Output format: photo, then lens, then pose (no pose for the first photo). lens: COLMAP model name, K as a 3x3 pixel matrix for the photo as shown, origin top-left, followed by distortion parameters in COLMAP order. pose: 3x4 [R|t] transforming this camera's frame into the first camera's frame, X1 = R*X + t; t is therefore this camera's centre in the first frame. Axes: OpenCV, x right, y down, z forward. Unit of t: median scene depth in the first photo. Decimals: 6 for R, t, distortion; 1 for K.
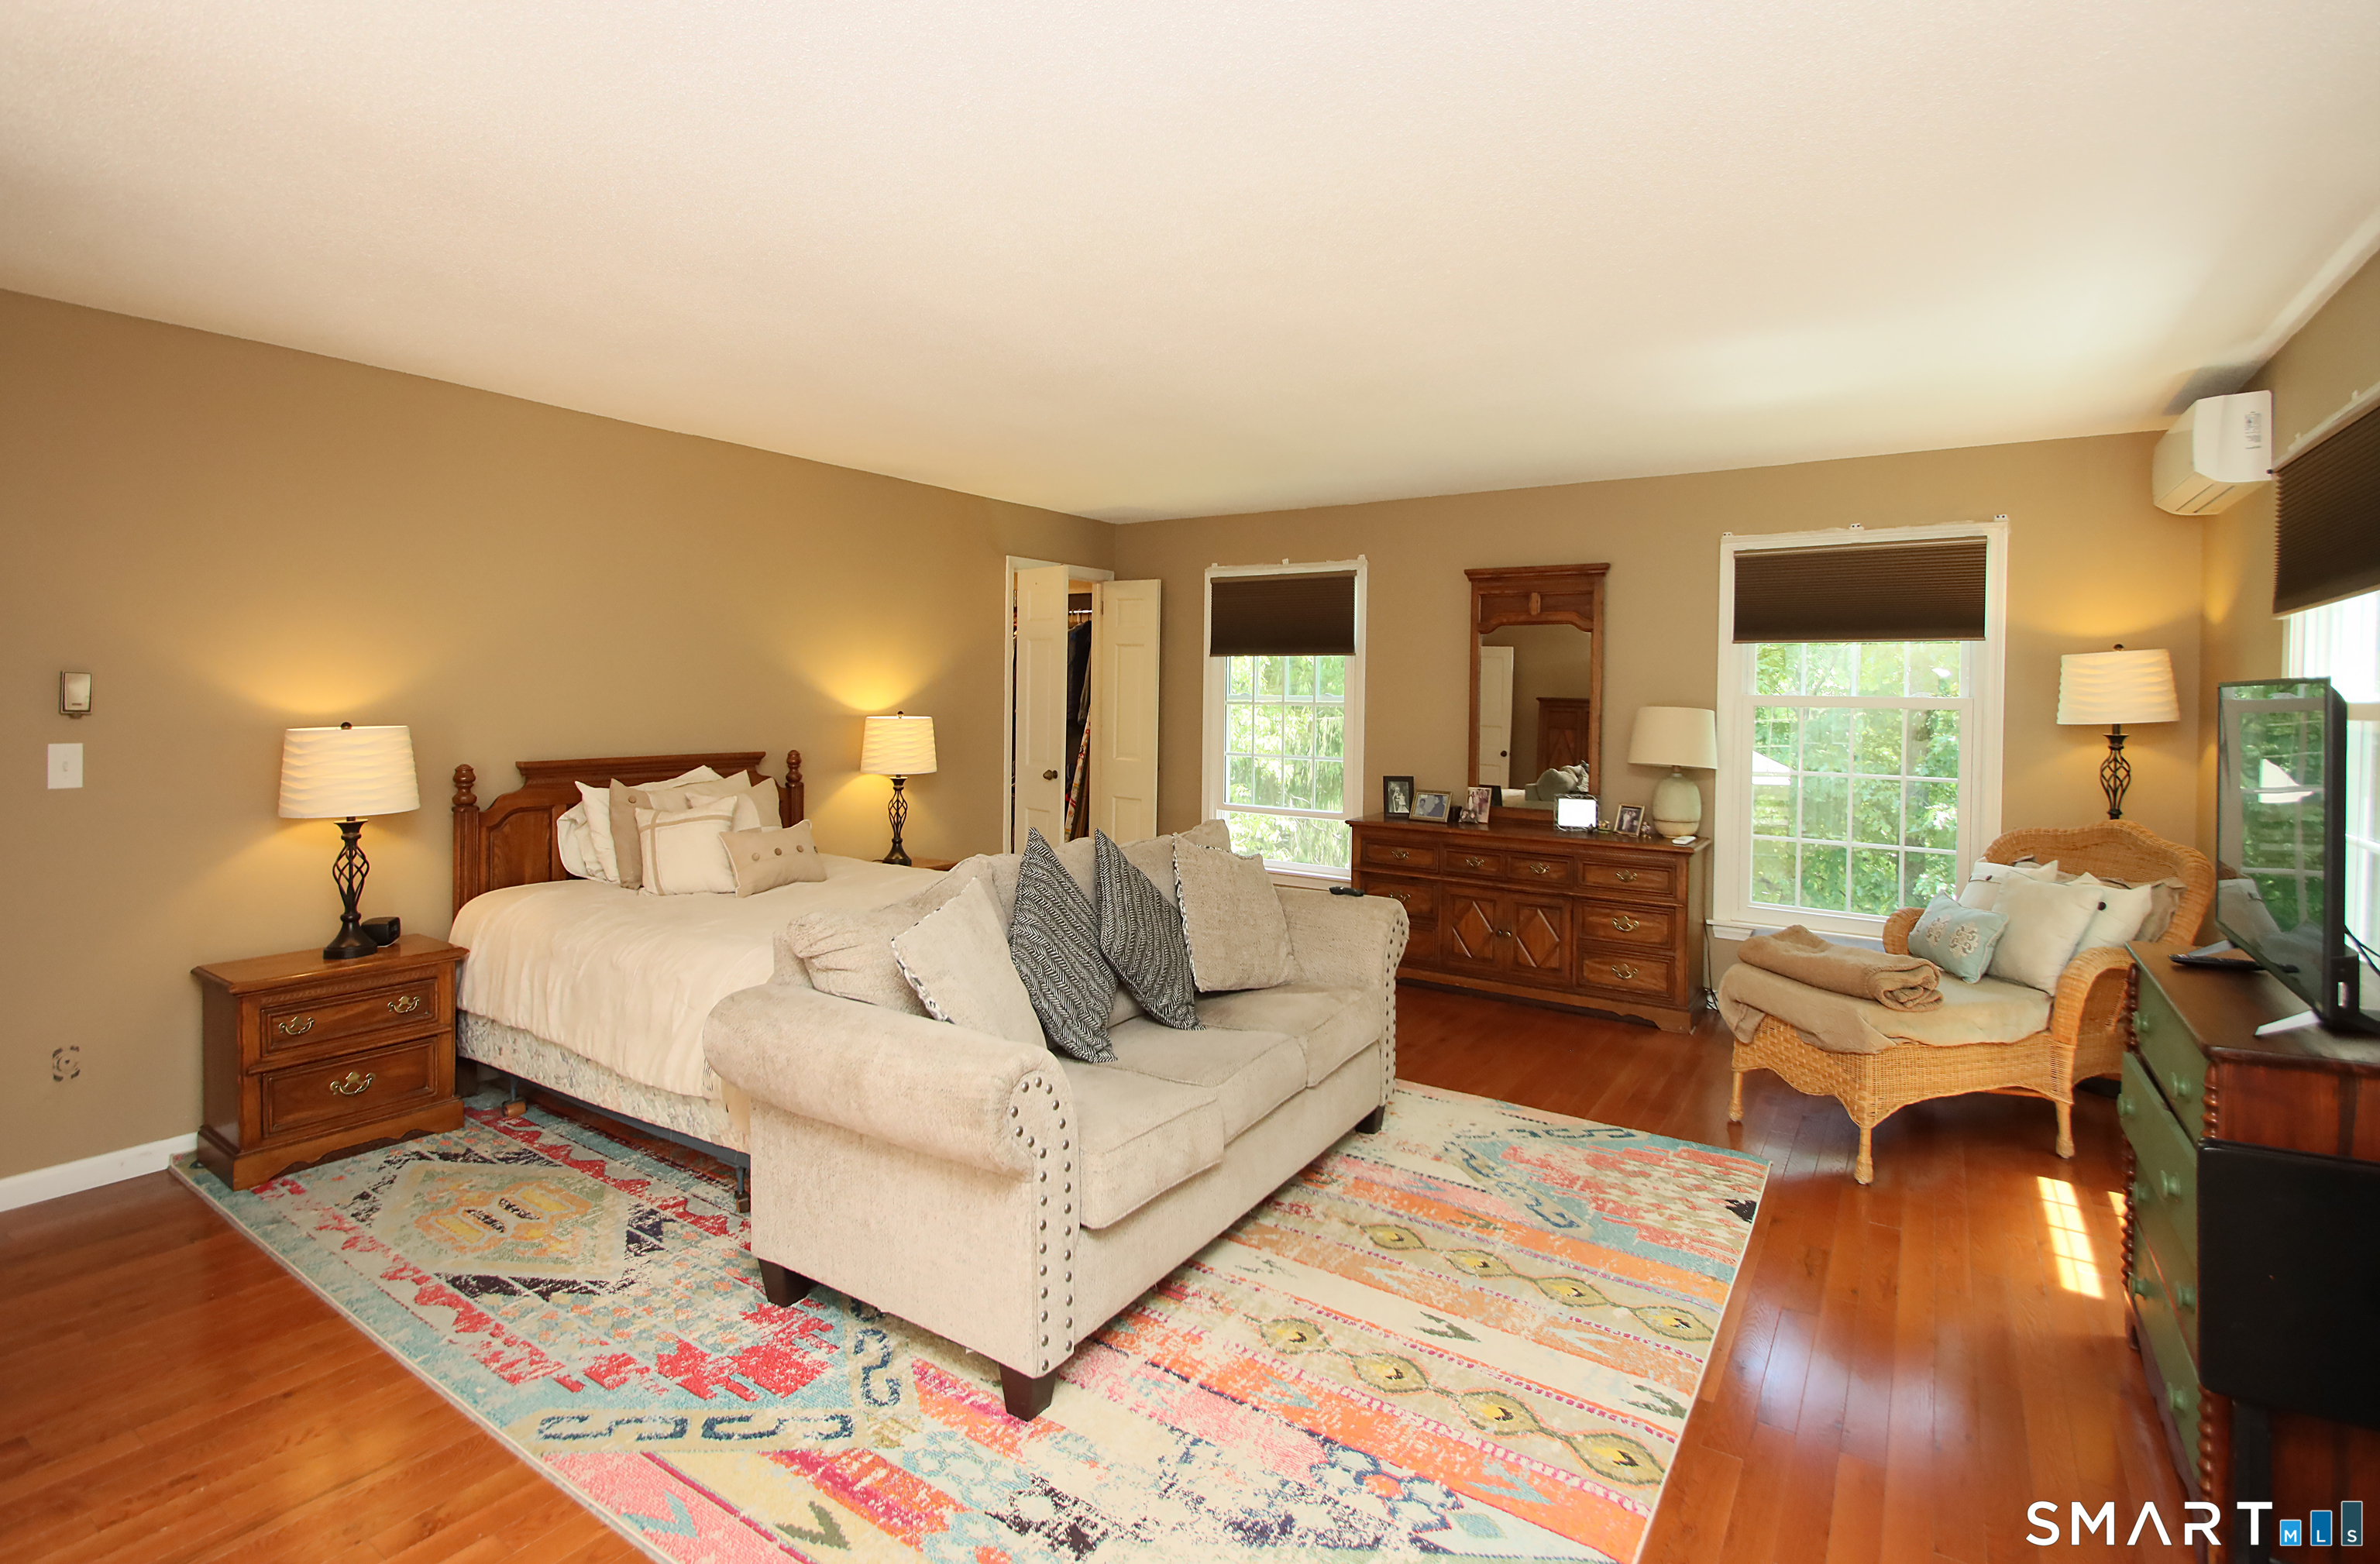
lens RADIAL K [[1143.7, 0, 1216.0], [0, 1143.7, 791.0], [0, 0, 1]] dist [0.008770, -0.017009]
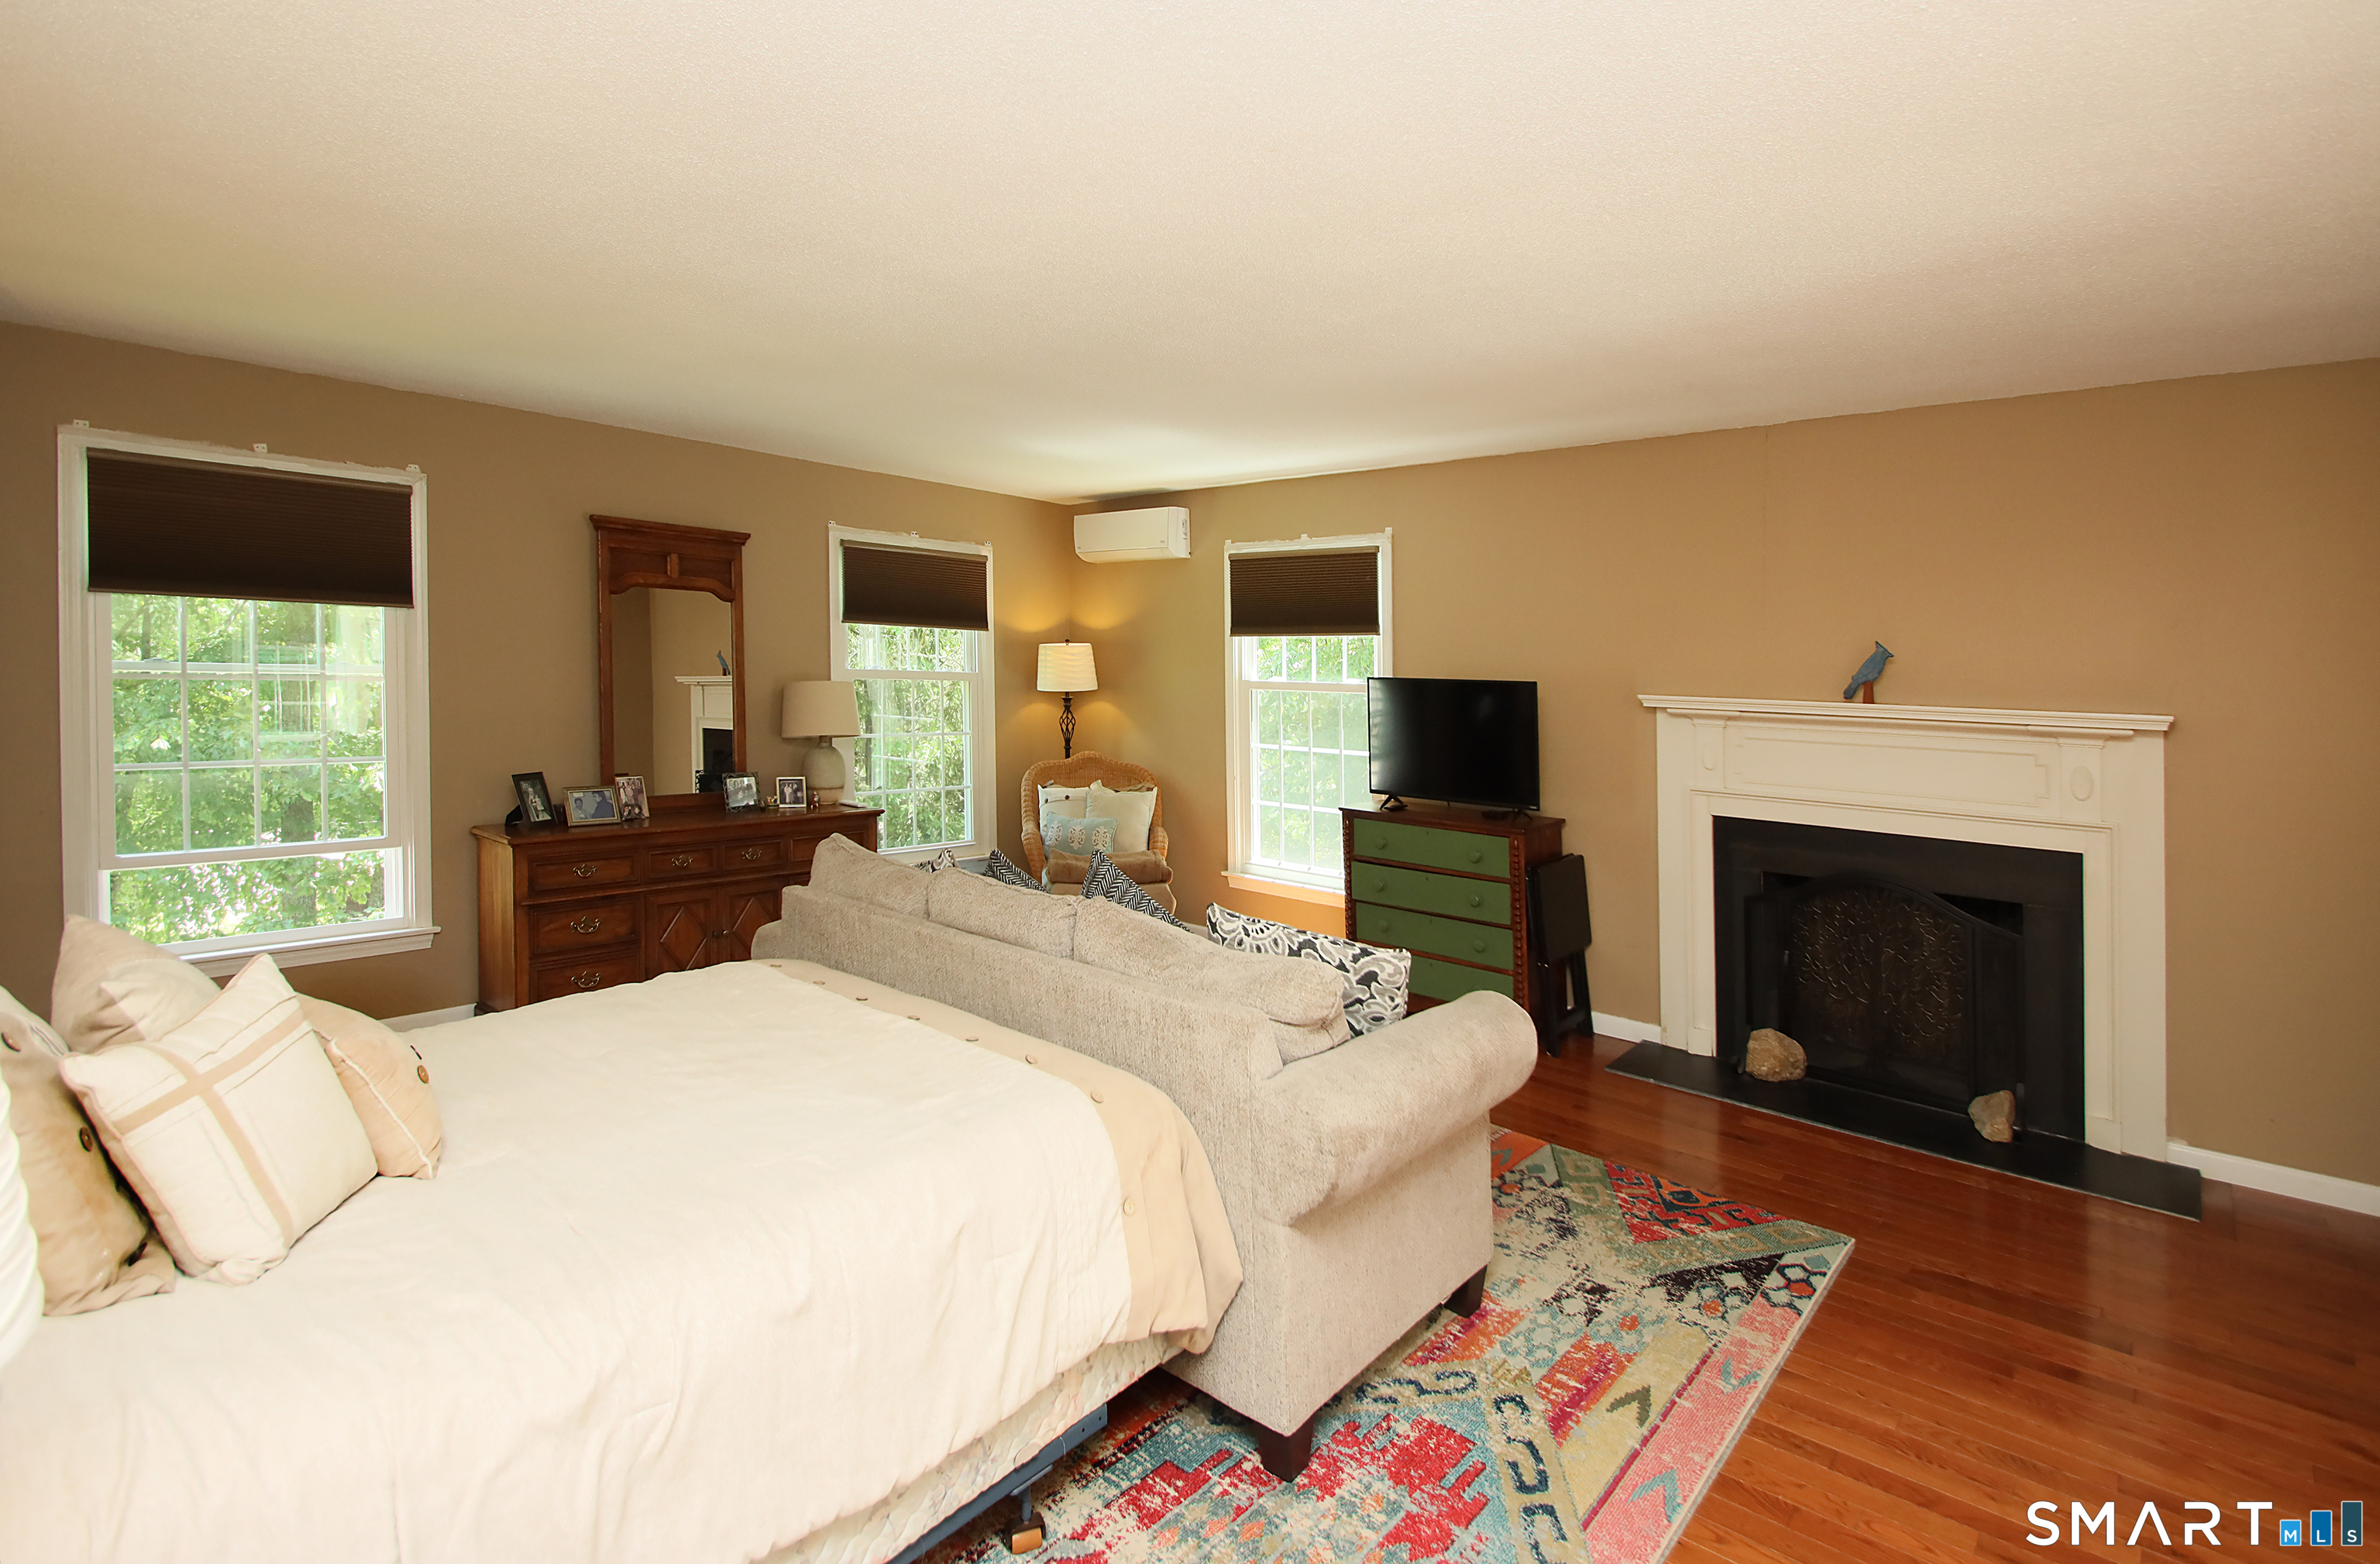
lens RADIAL K [[1143.7, 0, 1216.0], [0, 1143.7, 791.0], [0, 0, 1]] dist [0.008770, -0.017009]
pose [[0.110783, -0.112319, 0.987477, -1.133039], [0.055577, 0.992739, 0.106682, -0.119071], [-0.992289, 0.043062, 0.116221, 0.941761]]
